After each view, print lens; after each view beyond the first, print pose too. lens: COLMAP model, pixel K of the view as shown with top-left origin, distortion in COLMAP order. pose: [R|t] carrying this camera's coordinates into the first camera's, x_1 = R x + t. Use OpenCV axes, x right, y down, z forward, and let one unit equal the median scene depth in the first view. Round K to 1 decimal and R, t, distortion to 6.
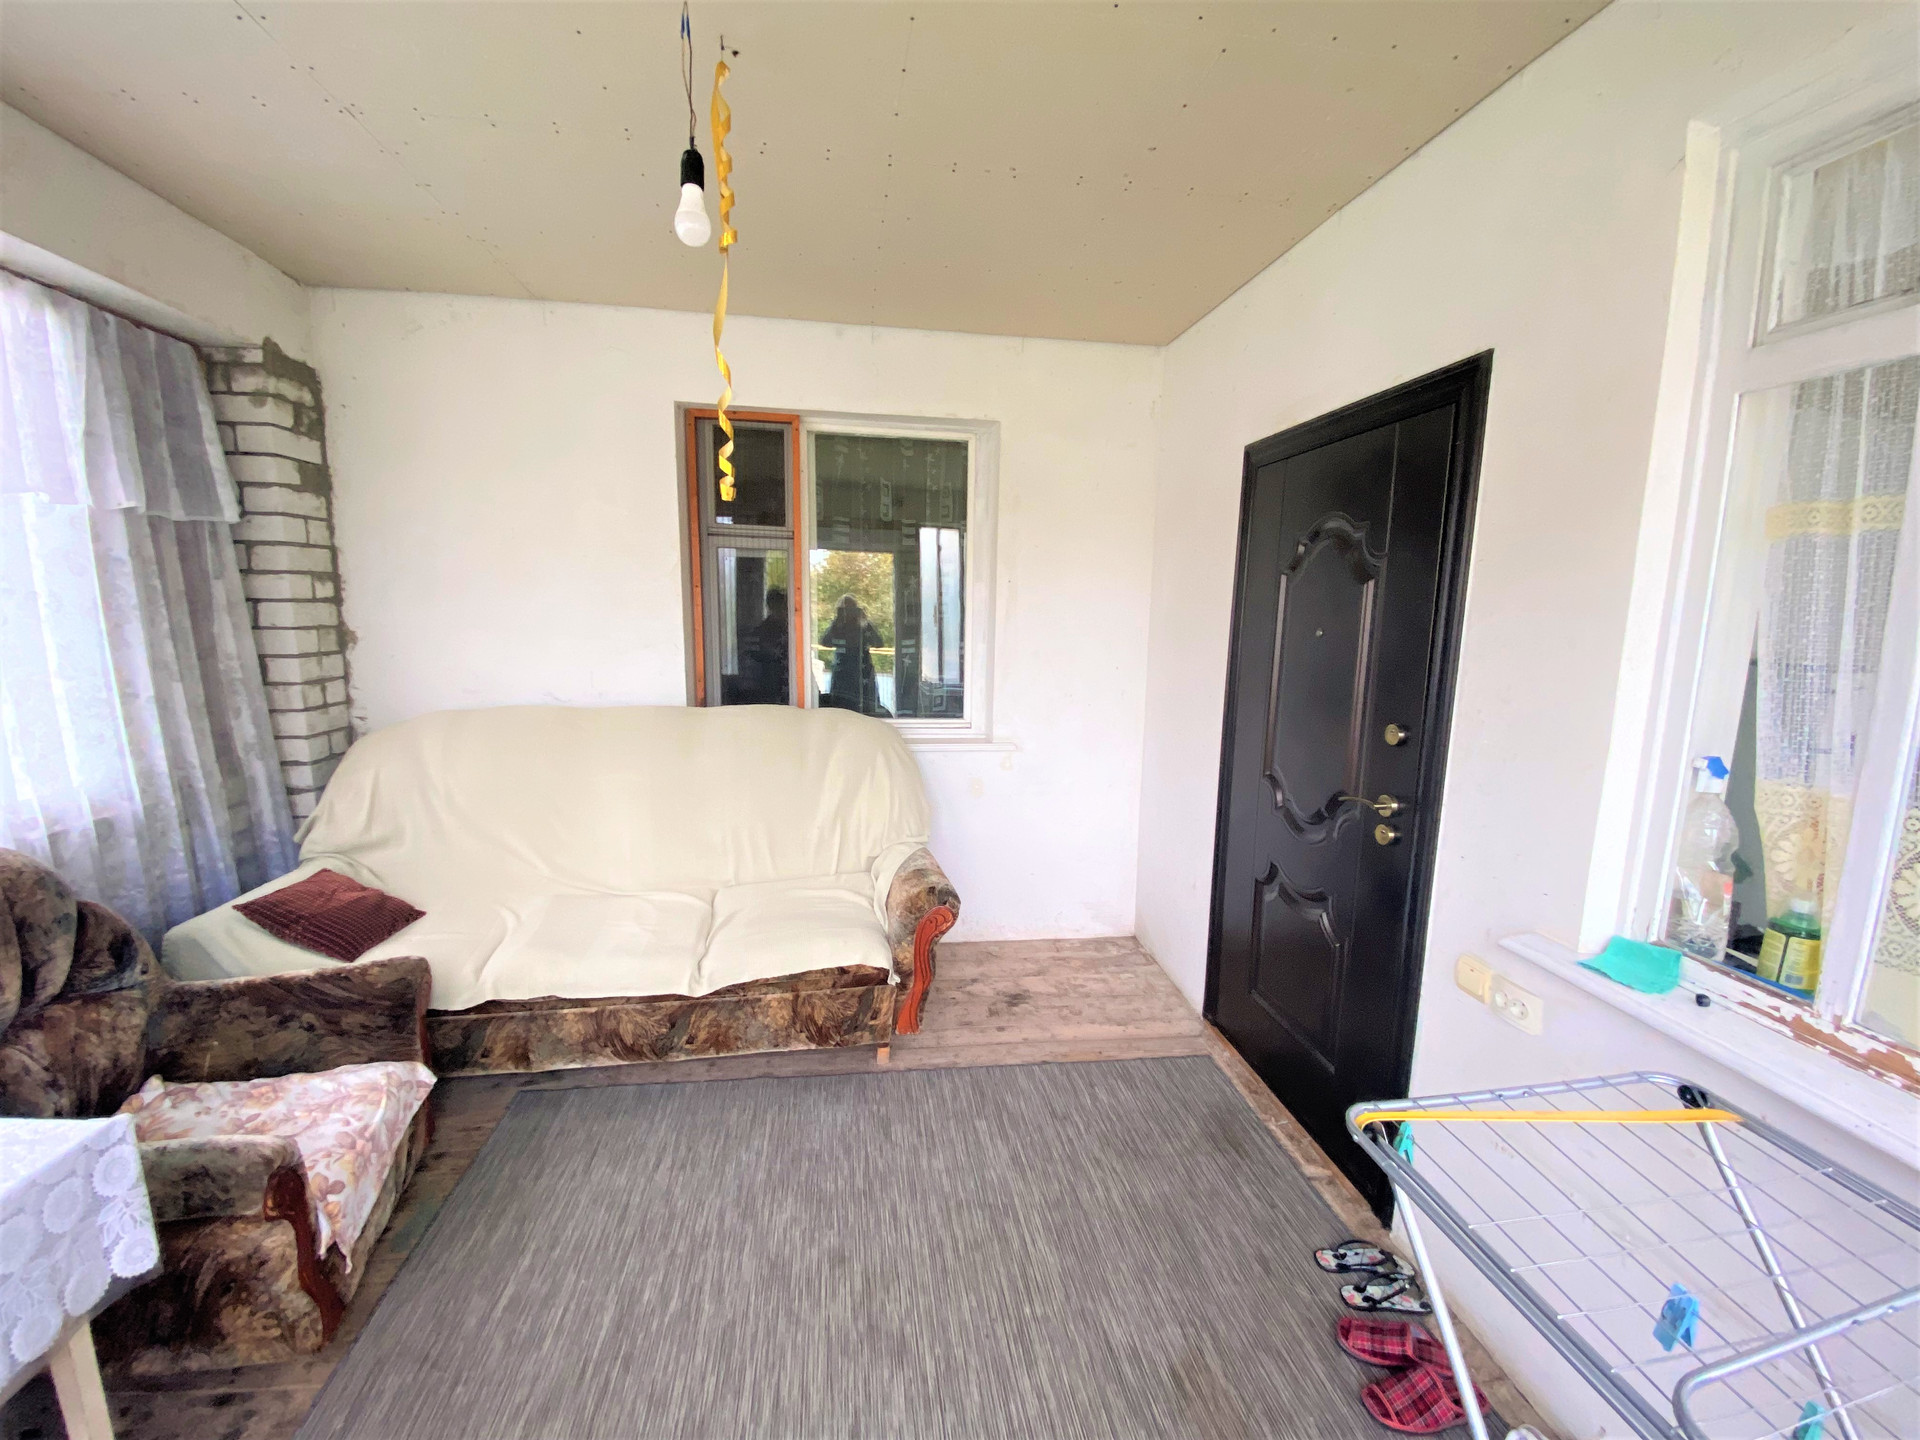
lens RADIAL K [[774.9, 0, 948.2], [0, 774.9, 729.2], [0, 0, 1]] dist [0.001227, -0.024637]
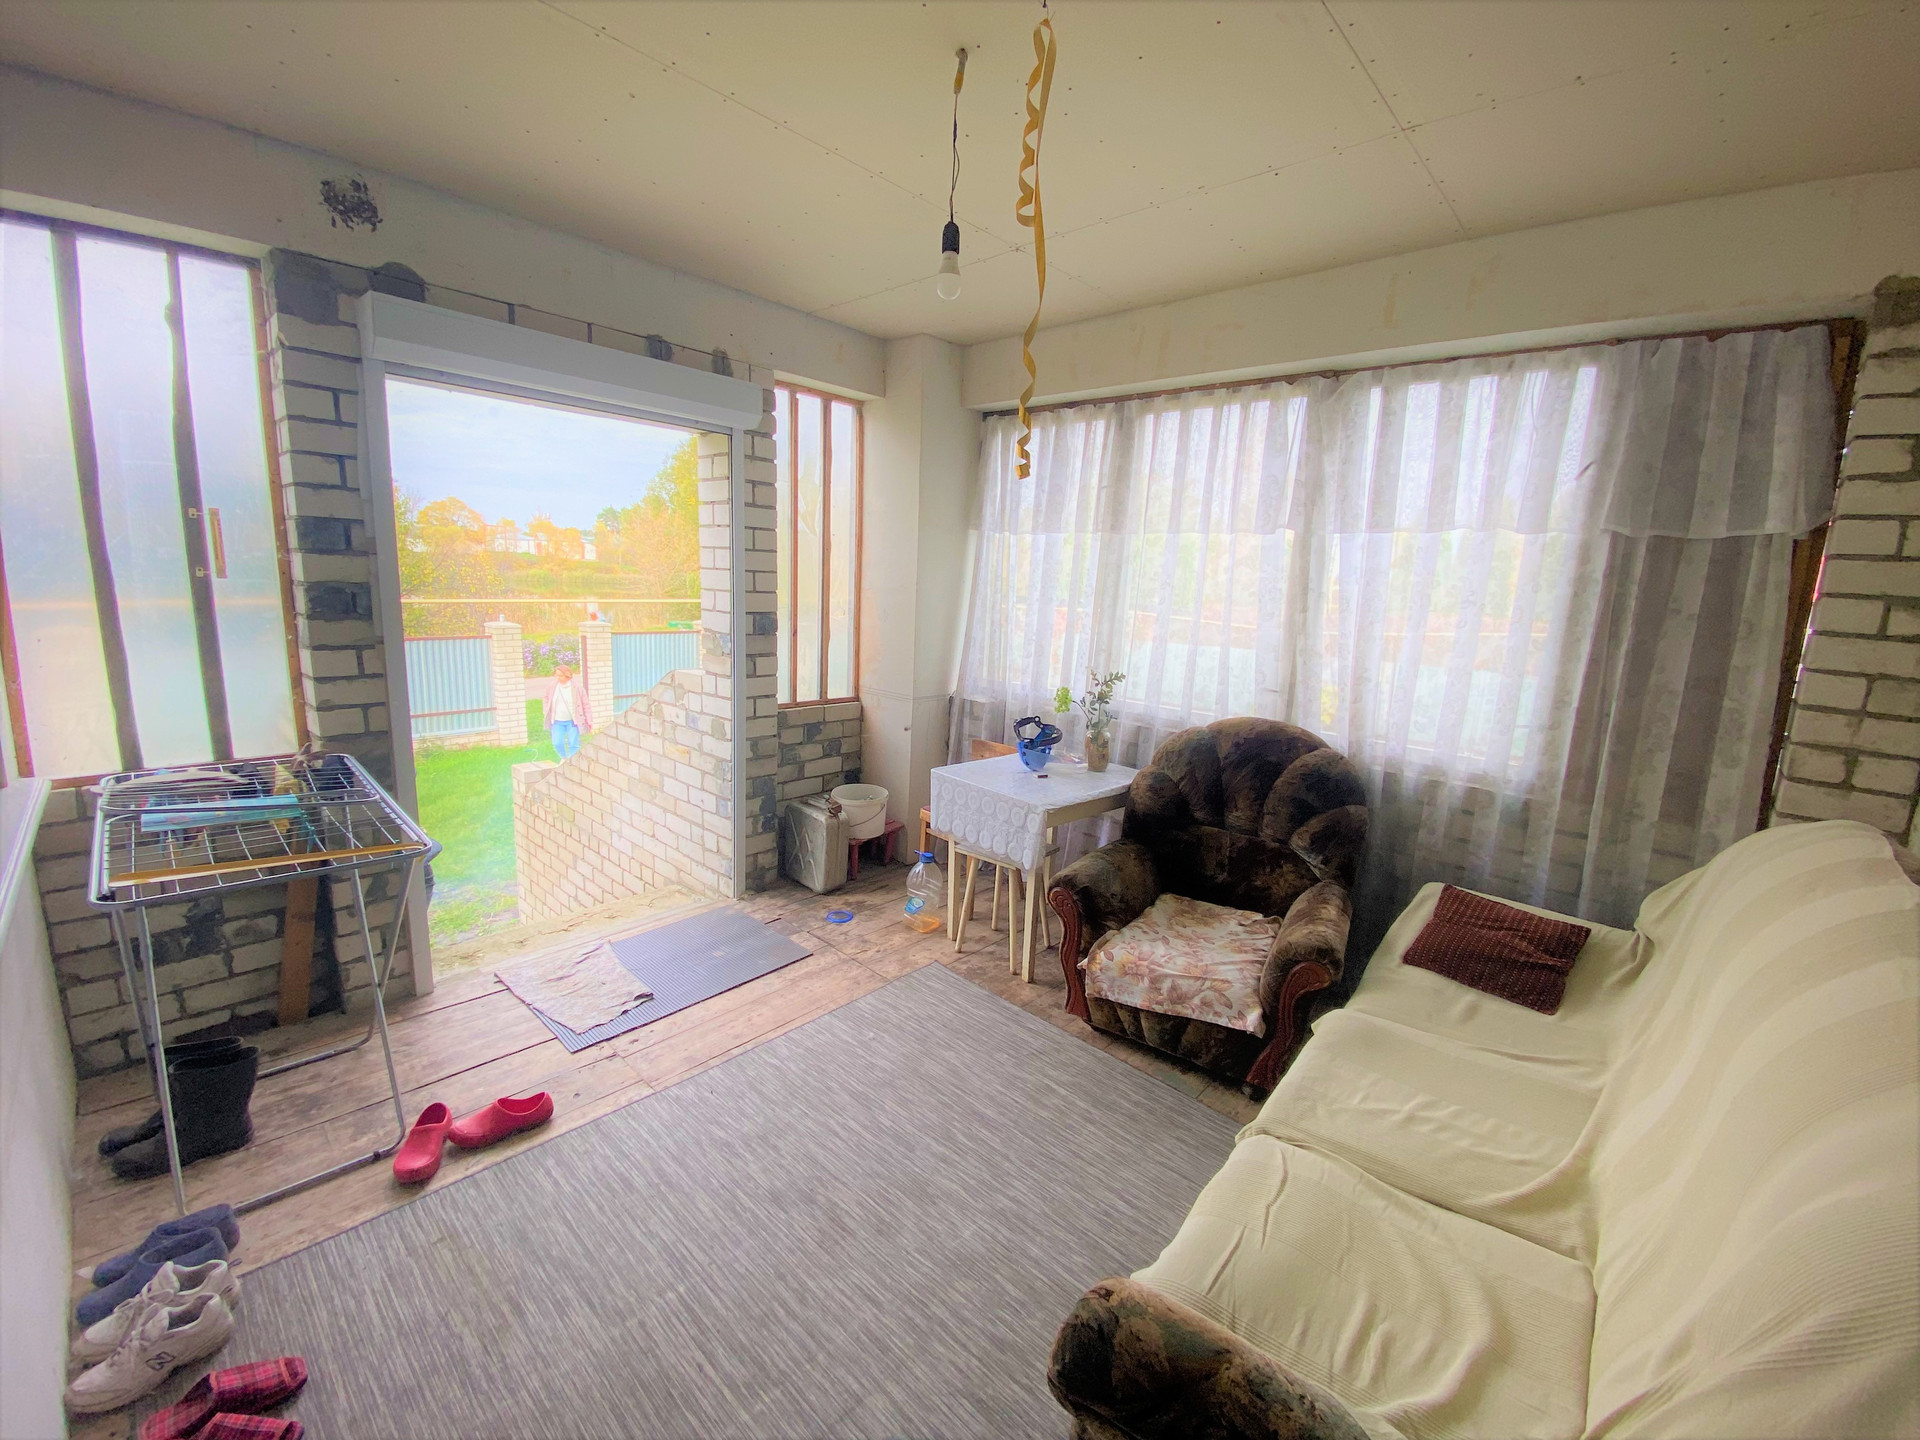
lens RADIAL K [[759.6, 0, 965.8], [0, 759.6, 695.1], [0, 0, 1]] dist [-0.001064, -0.000146]
pose [[-0.760872, 0.050799, -0.646911, 0.286564], [-0.160492, 0.951226, 0.263460, -0.196332], [0.628742, 0.304283, -0.715608, 1.161679]]
